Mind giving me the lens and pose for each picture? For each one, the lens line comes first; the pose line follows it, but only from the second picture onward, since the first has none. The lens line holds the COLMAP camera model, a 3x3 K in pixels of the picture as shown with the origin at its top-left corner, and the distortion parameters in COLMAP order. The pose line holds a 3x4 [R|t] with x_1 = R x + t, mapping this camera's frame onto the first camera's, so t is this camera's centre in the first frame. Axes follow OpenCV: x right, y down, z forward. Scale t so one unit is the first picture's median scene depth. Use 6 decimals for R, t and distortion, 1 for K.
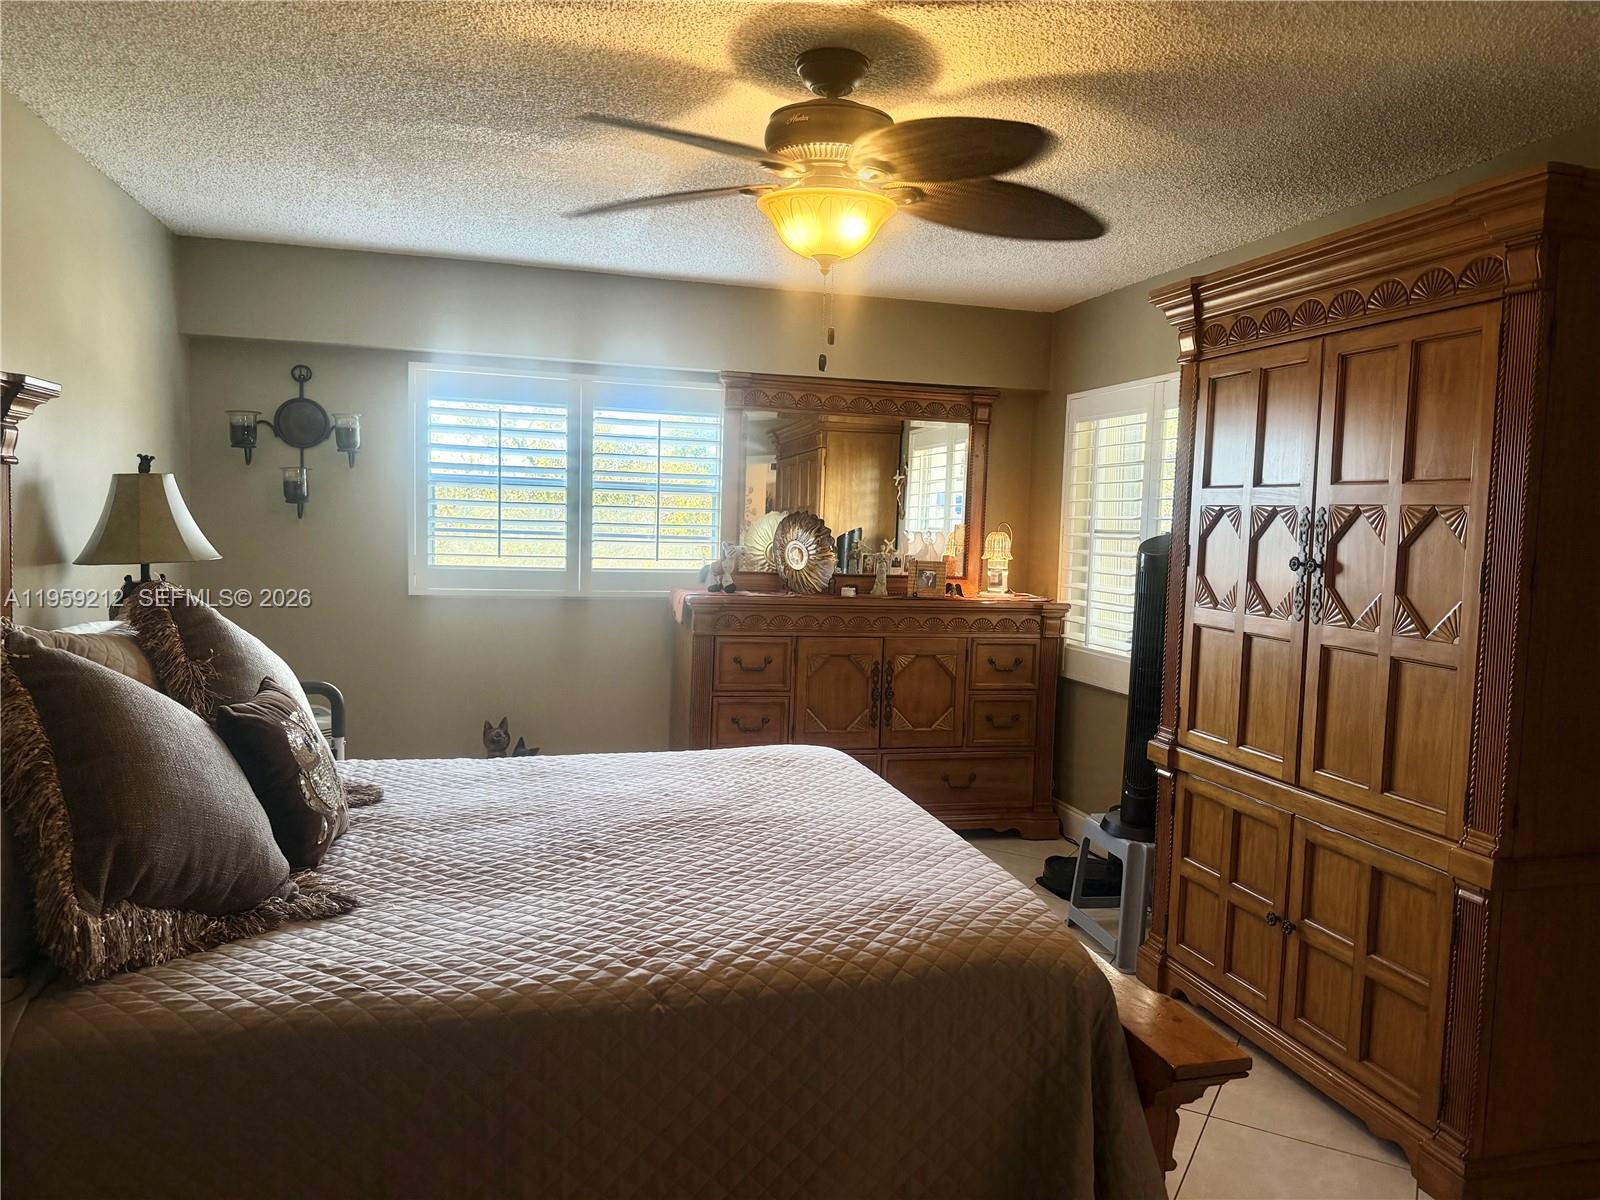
lens RADIAL K [[1171.9, 0, 800.0], [0, 1171.9, 600.0], [0, 0, 1]] dist [0.003585, -0.000140]
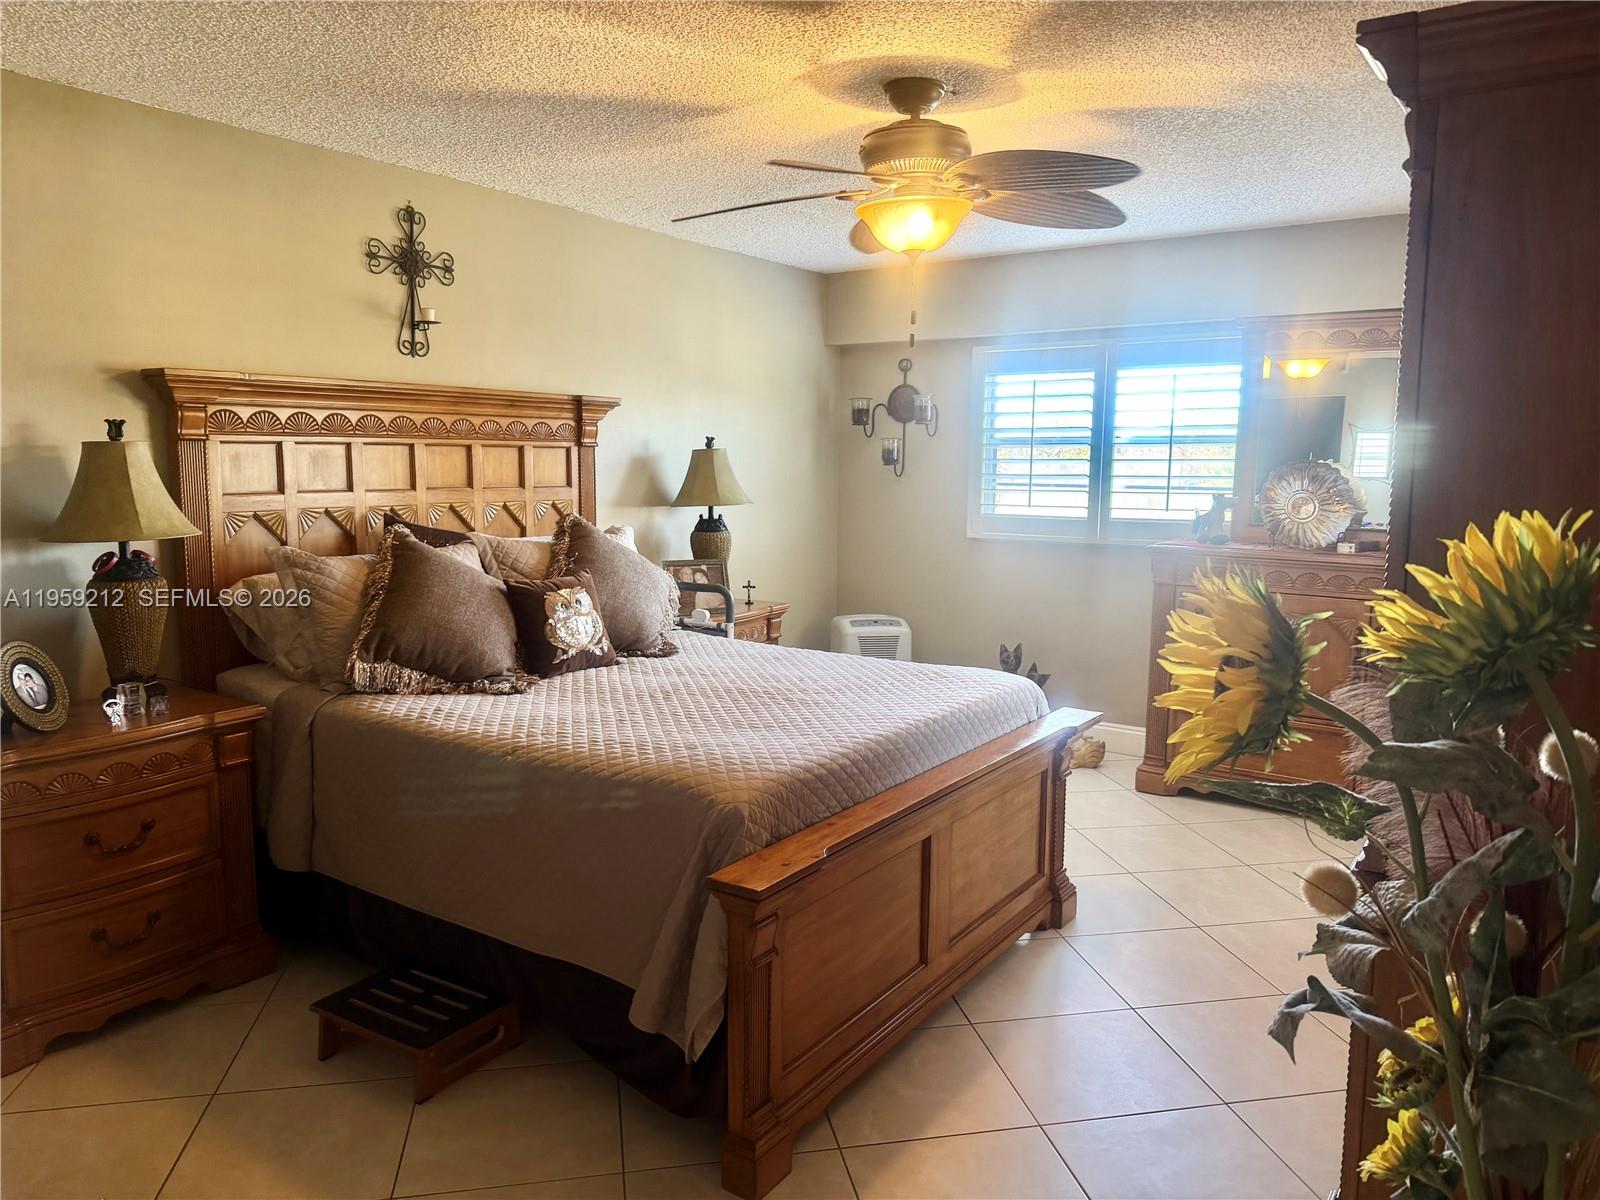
lens RADIAL K [[1171.9, 0, 800.0], [0, 1171.9, 600.0], [0, 0, 1]] dist [0.003585, -0.000140]
pose [[0.615190, 0.061806, -0.785953, 0.537025], [-0.038933, 0.998088, 0.048014, 0.008527], [0.787417, 0.001062, 0.616419, 0.108338]]
